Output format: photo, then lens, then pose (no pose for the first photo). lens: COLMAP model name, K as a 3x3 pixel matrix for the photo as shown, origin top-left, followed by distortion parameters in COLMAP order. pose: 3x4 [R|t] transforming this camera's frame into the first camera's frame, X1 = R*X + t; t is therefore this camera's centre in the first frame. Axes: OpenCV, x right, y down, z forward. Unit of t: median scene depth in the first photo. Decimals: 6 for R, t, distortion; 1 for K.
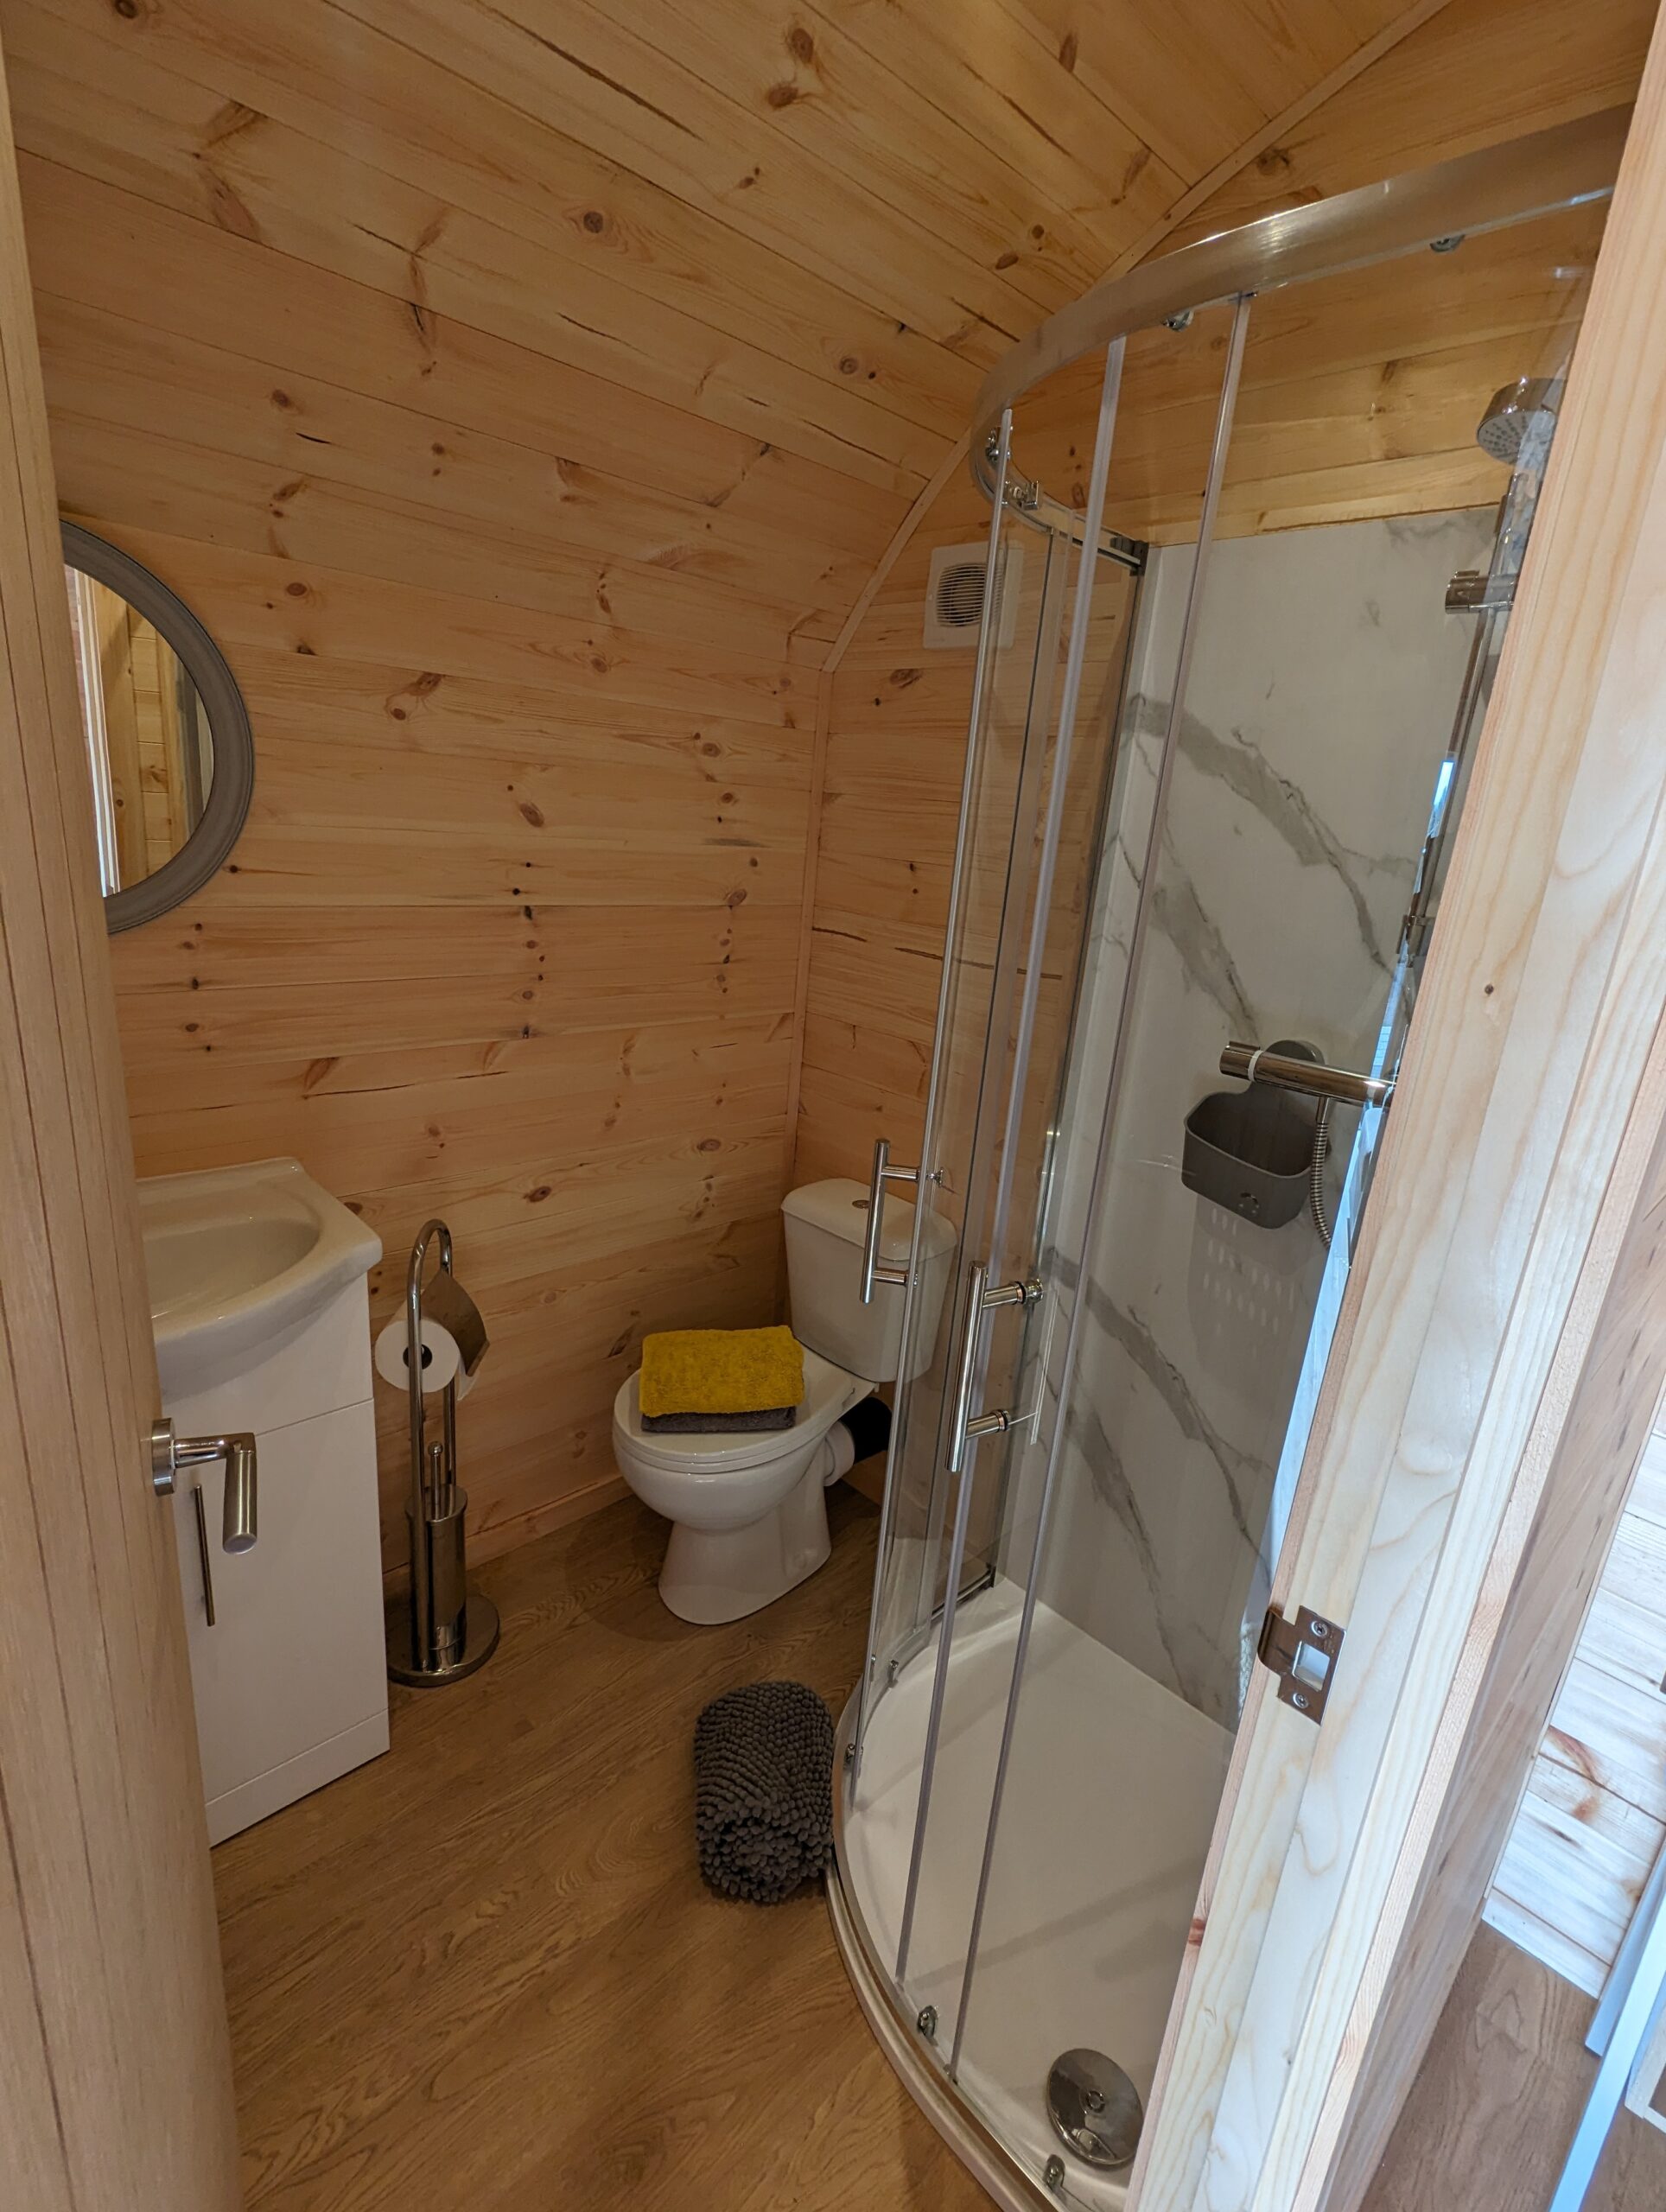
lens RADIAL K [[1048.2, 0, 835.4], [0, 1048.2, 1117.0], [0, 0, 1]] dist [-0.002719, 0.000844]
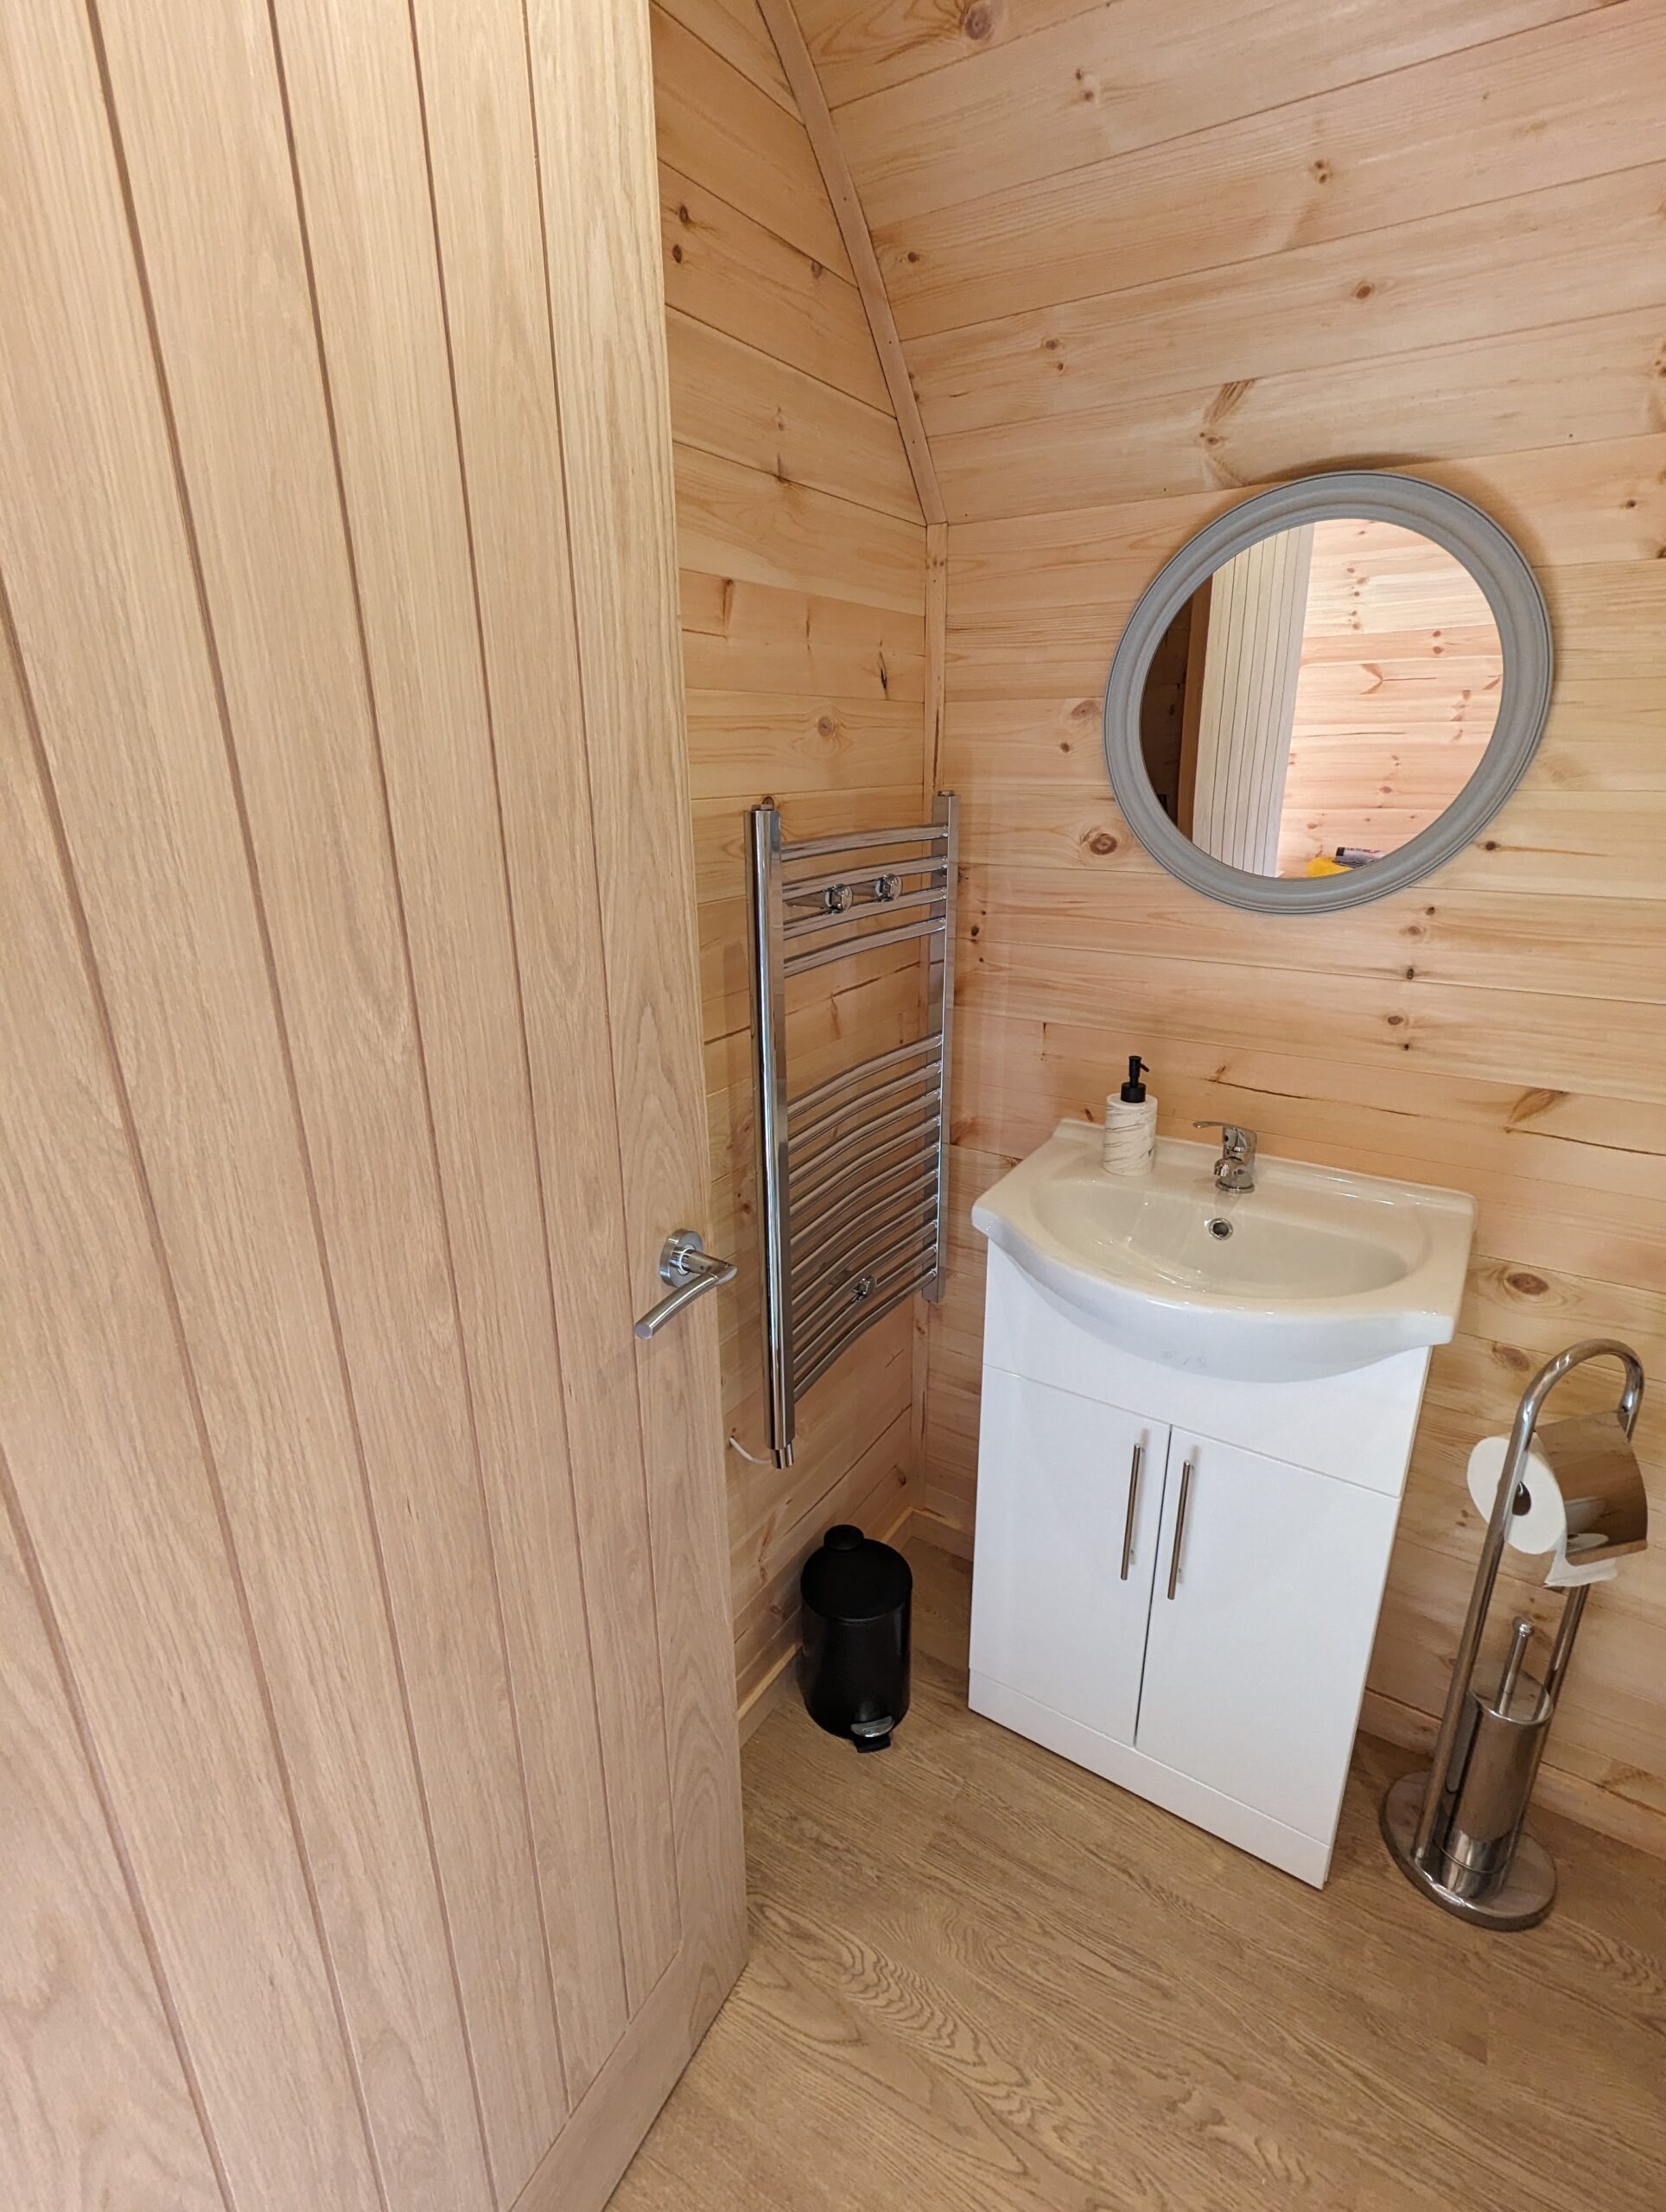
lens RADIAL K [[1048.2, 0, 835.4], [0, 1048.2, 1117.0], [0, 0, 1]] dist [-0.002719, 0.000844]
pose [[0.212870, 0.233496, -0.948771, 0.154885], [-0.254529, 0.950752, 0.176876, -0.040451], [0.943346, 0.203838, 0.261818, 0.301532]]
